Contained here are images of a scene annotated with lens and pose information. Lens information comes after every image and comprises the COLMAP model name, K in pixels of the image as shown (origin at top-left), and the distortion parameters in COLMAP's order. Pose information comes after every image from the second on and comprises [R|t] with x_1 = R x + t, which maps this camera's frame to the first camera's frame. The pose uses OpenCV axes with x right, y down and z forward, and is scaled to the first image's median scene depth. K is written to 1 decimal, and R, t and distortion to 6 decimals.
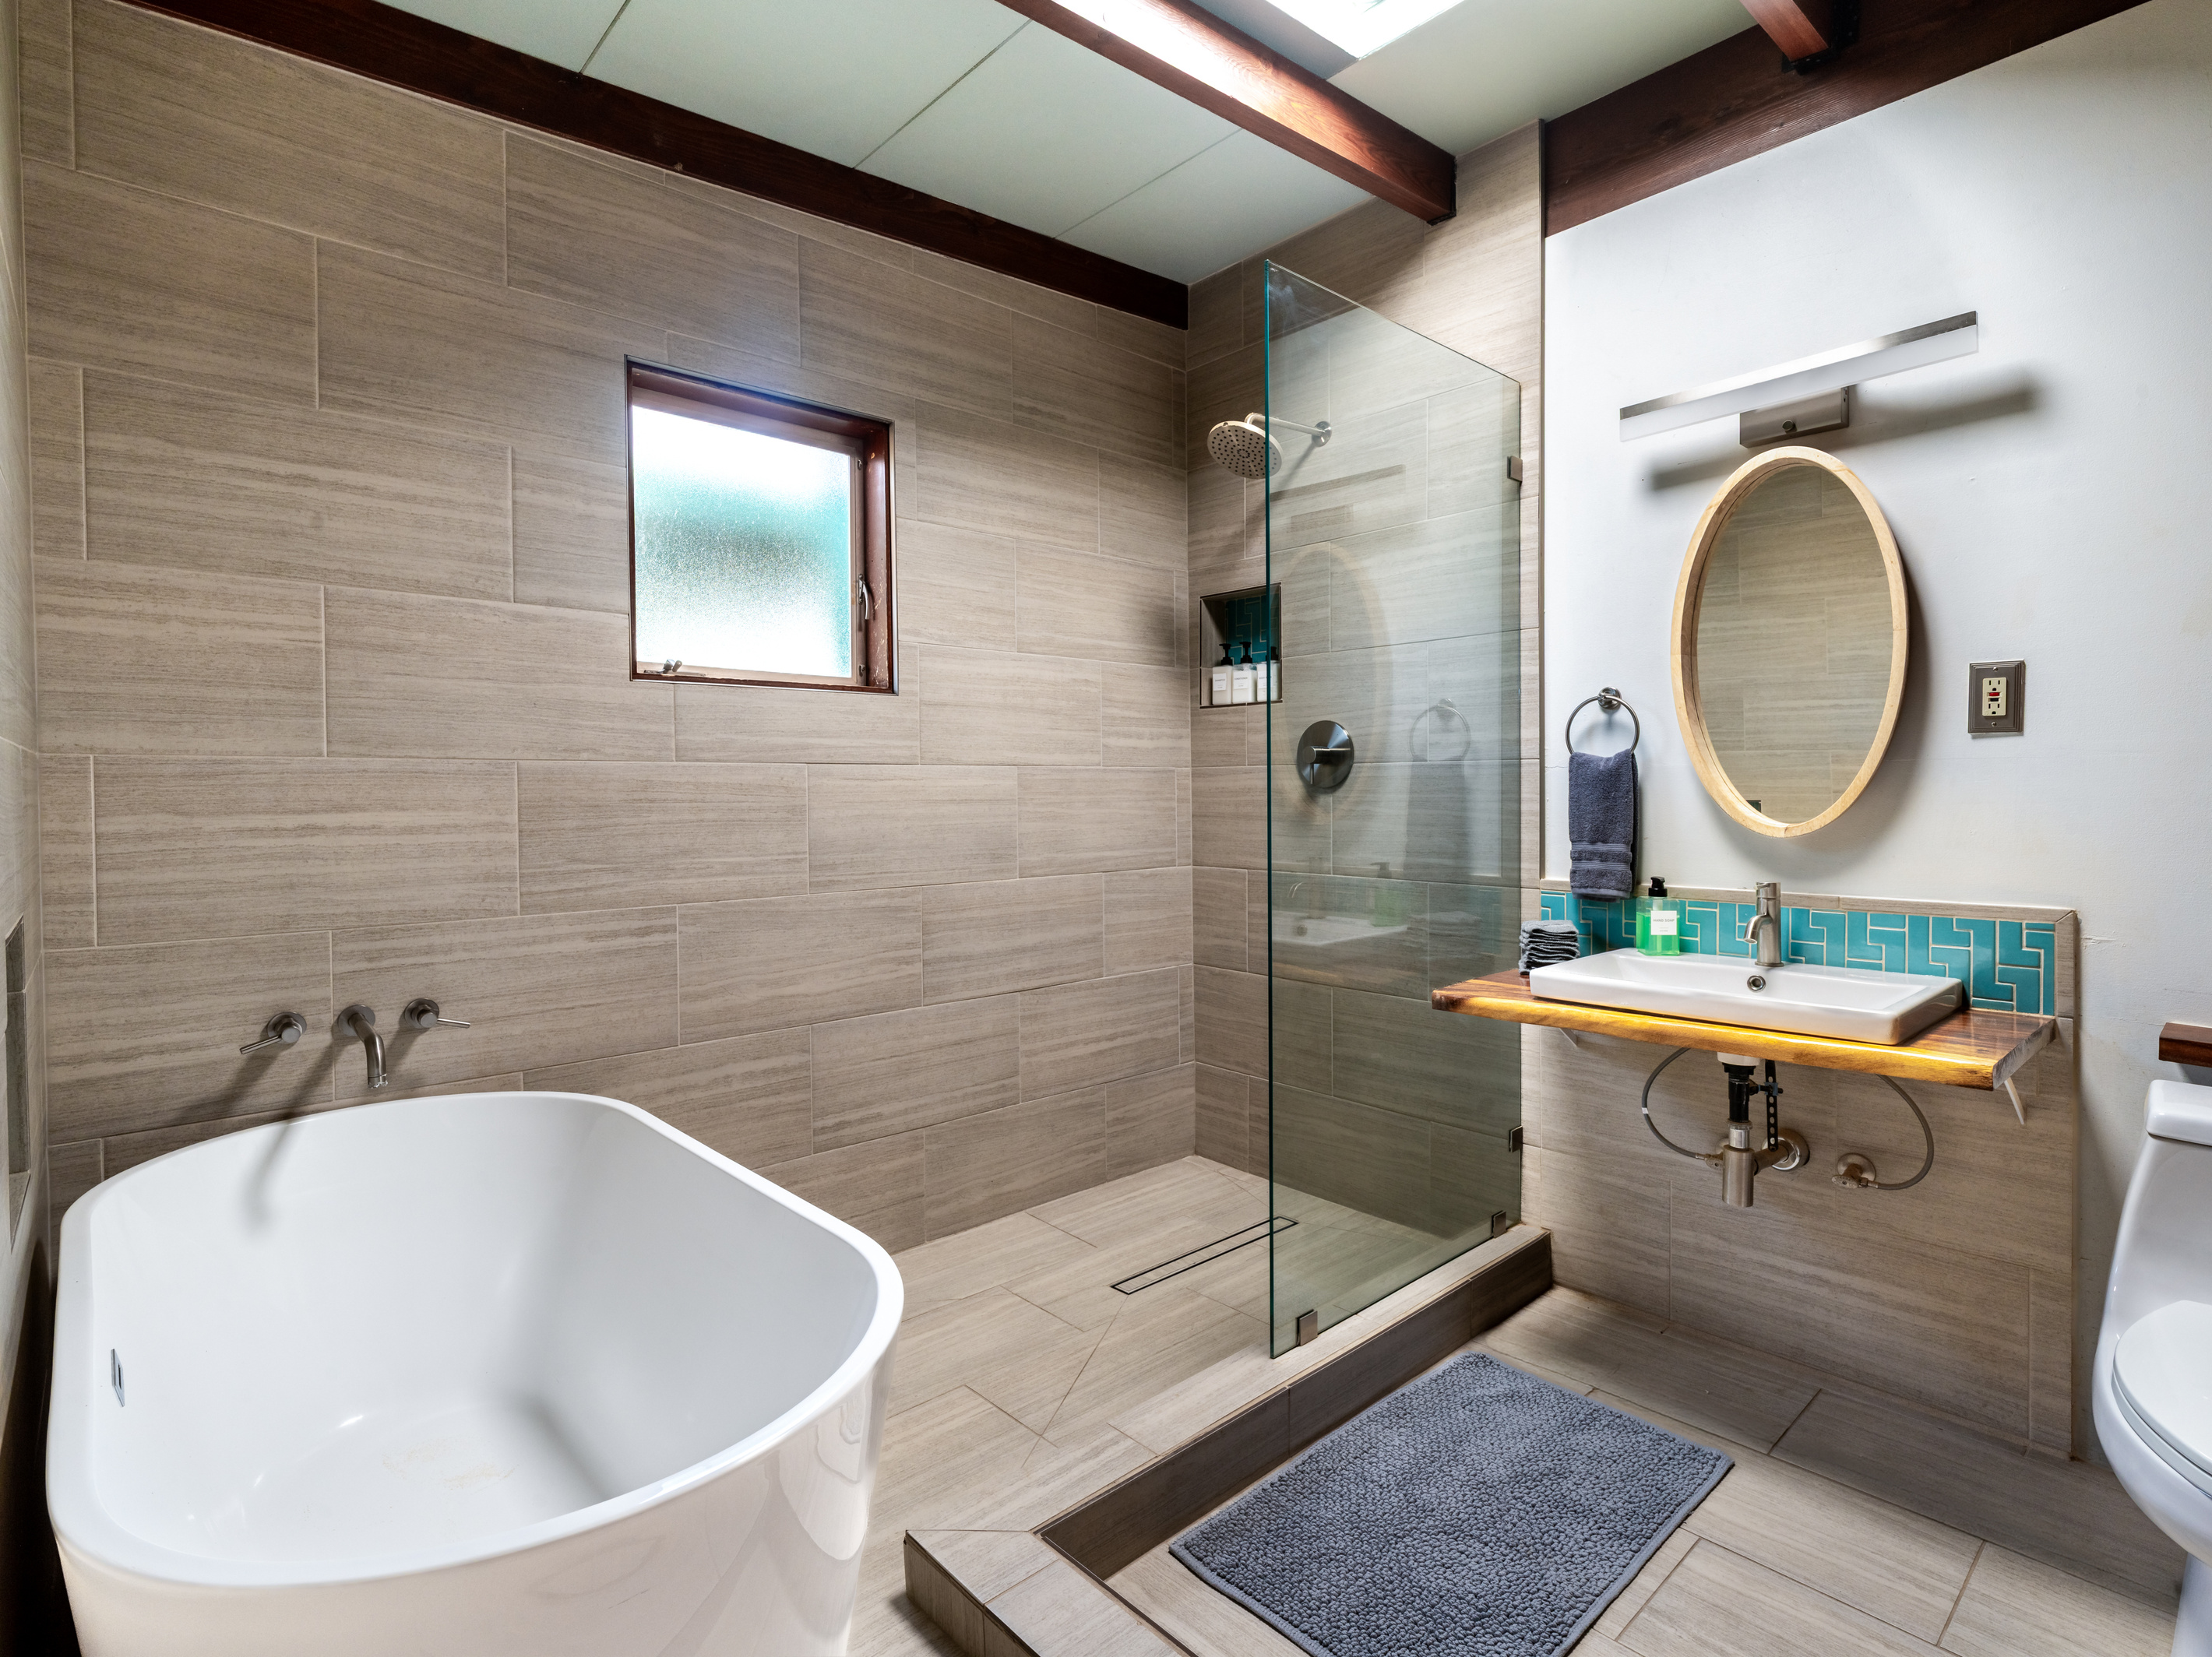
lens RADIAL K [[1147.0, 0, 1156.9], [0, 1147.0, 810.4], [0, 0, 1]] dist [0.000437, -0.012409]
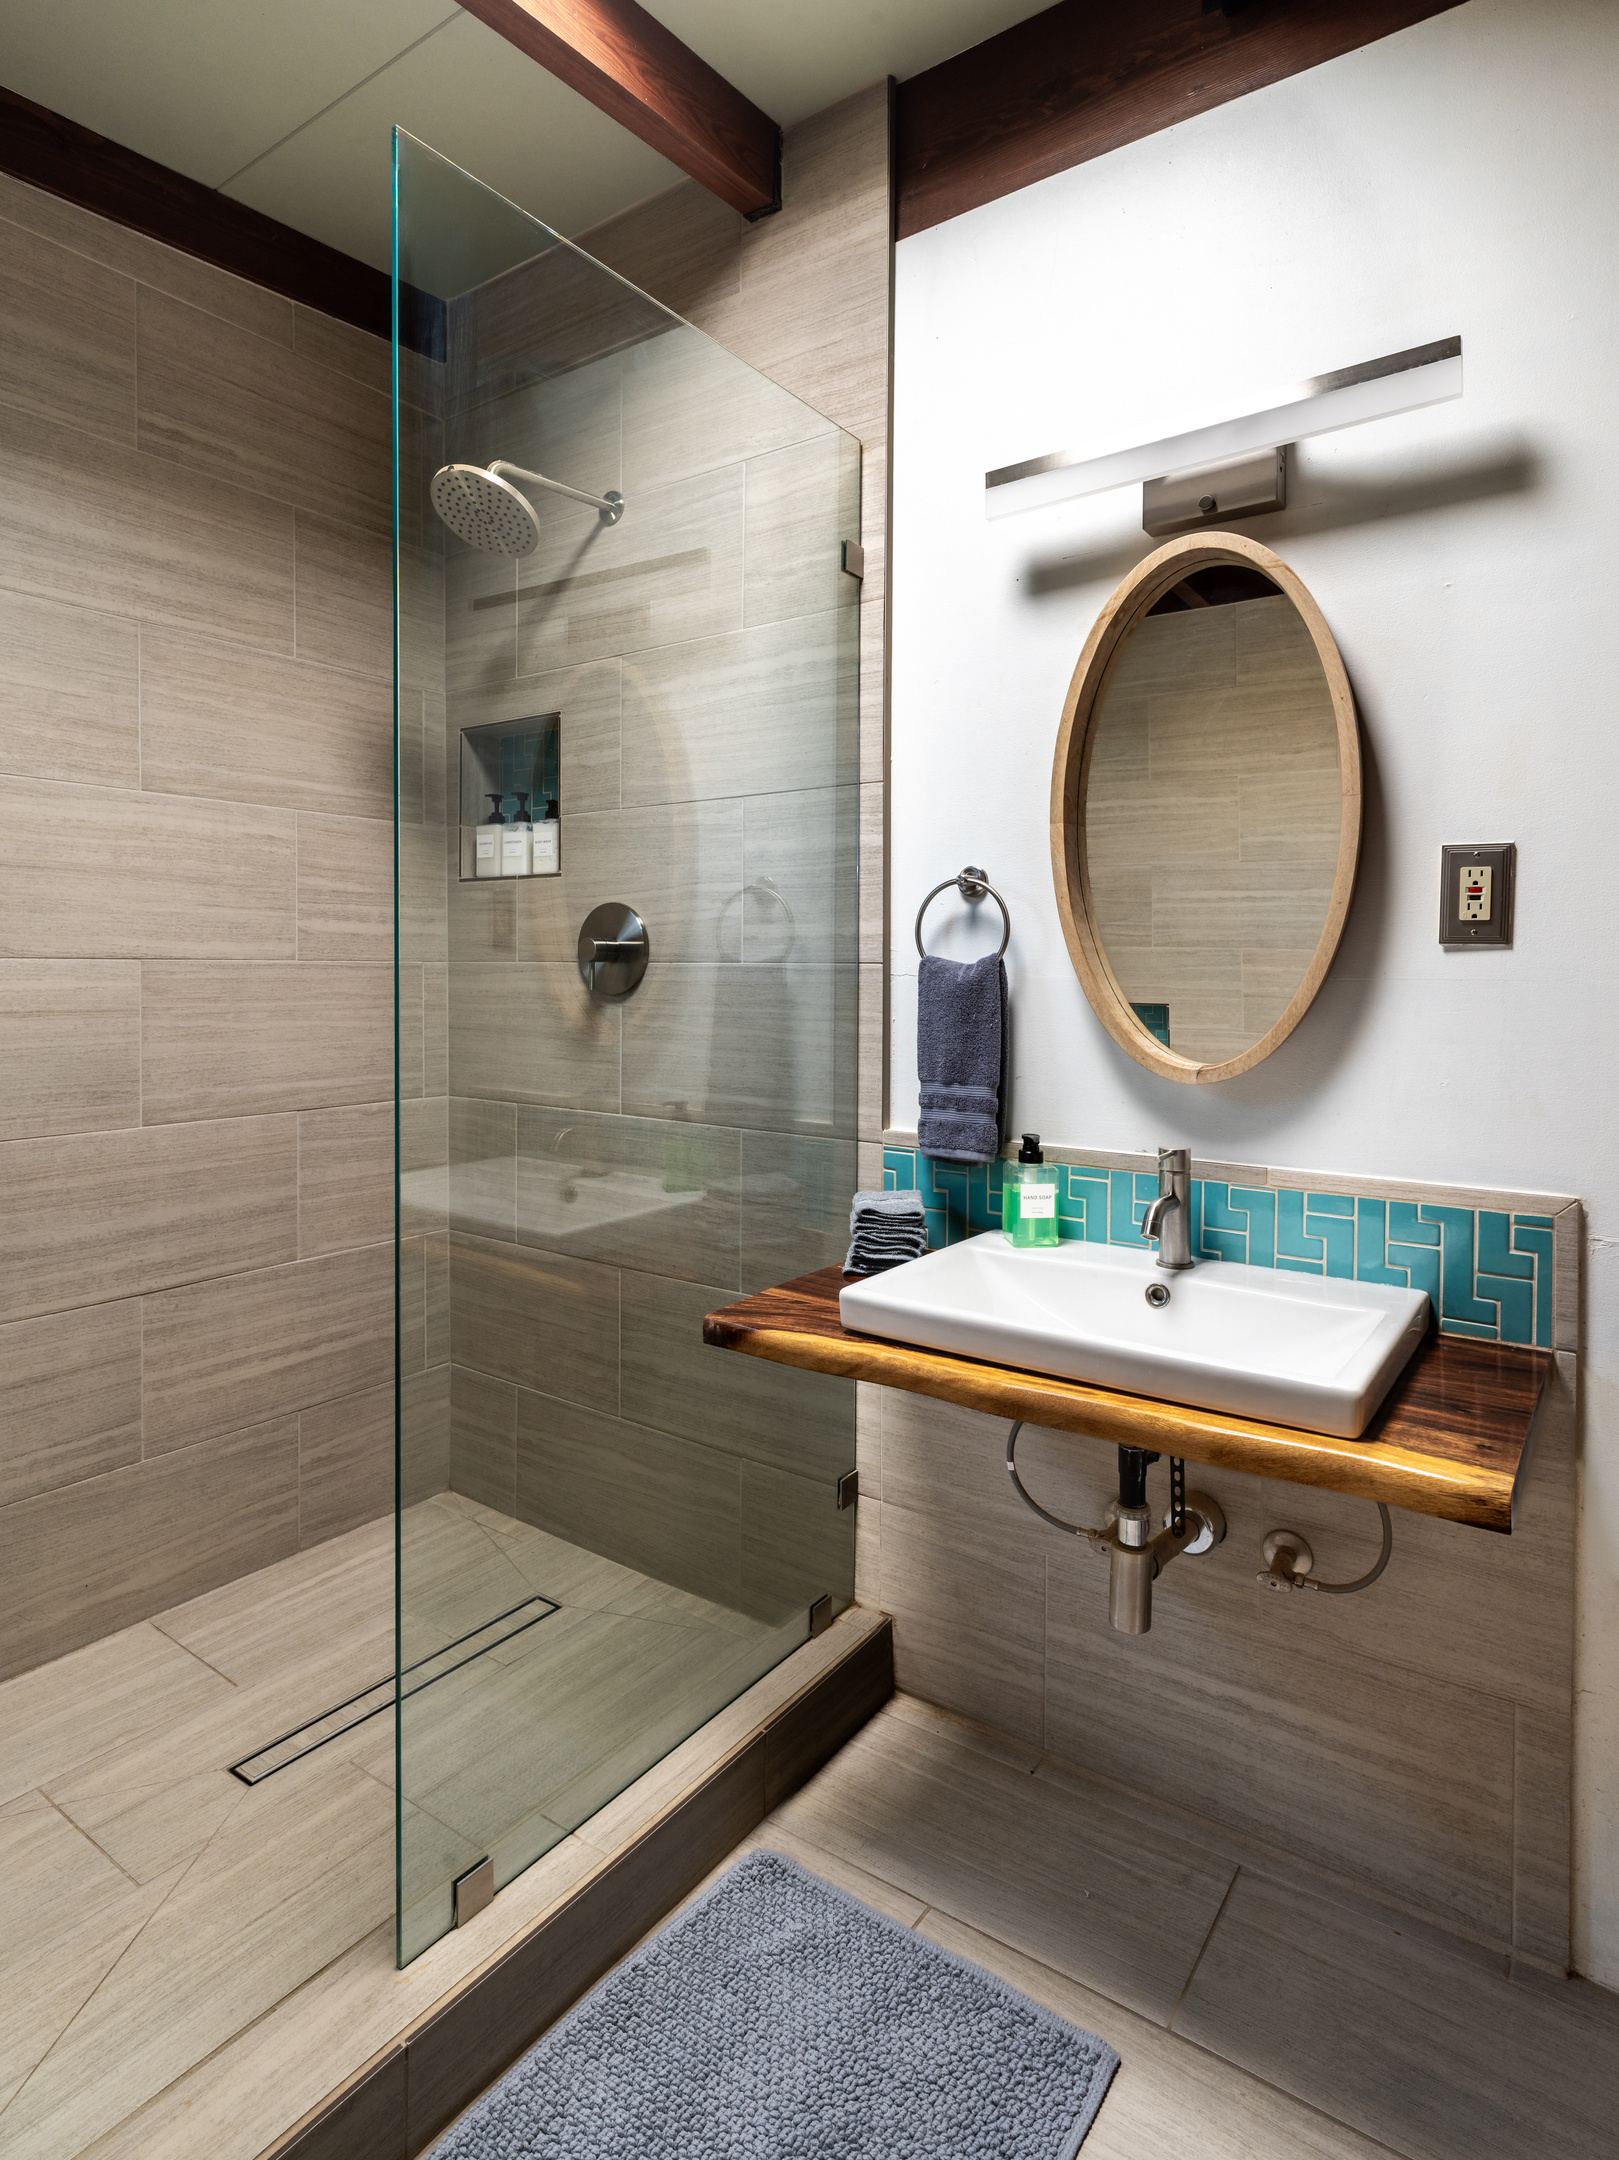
lens RADIAL K [[1183.0, 0, 803.8], [0, 1183.0, 980.5], [0, 0, 1]] dist [0.002691, -0.012755]
pose [[0.983095, 0.011564, 0.182732, 0.144245], [-0.010130, 0.999910, -0.008777, -0.026235], [-0.182817, 0.006777, 0.983124, 0.268483]]
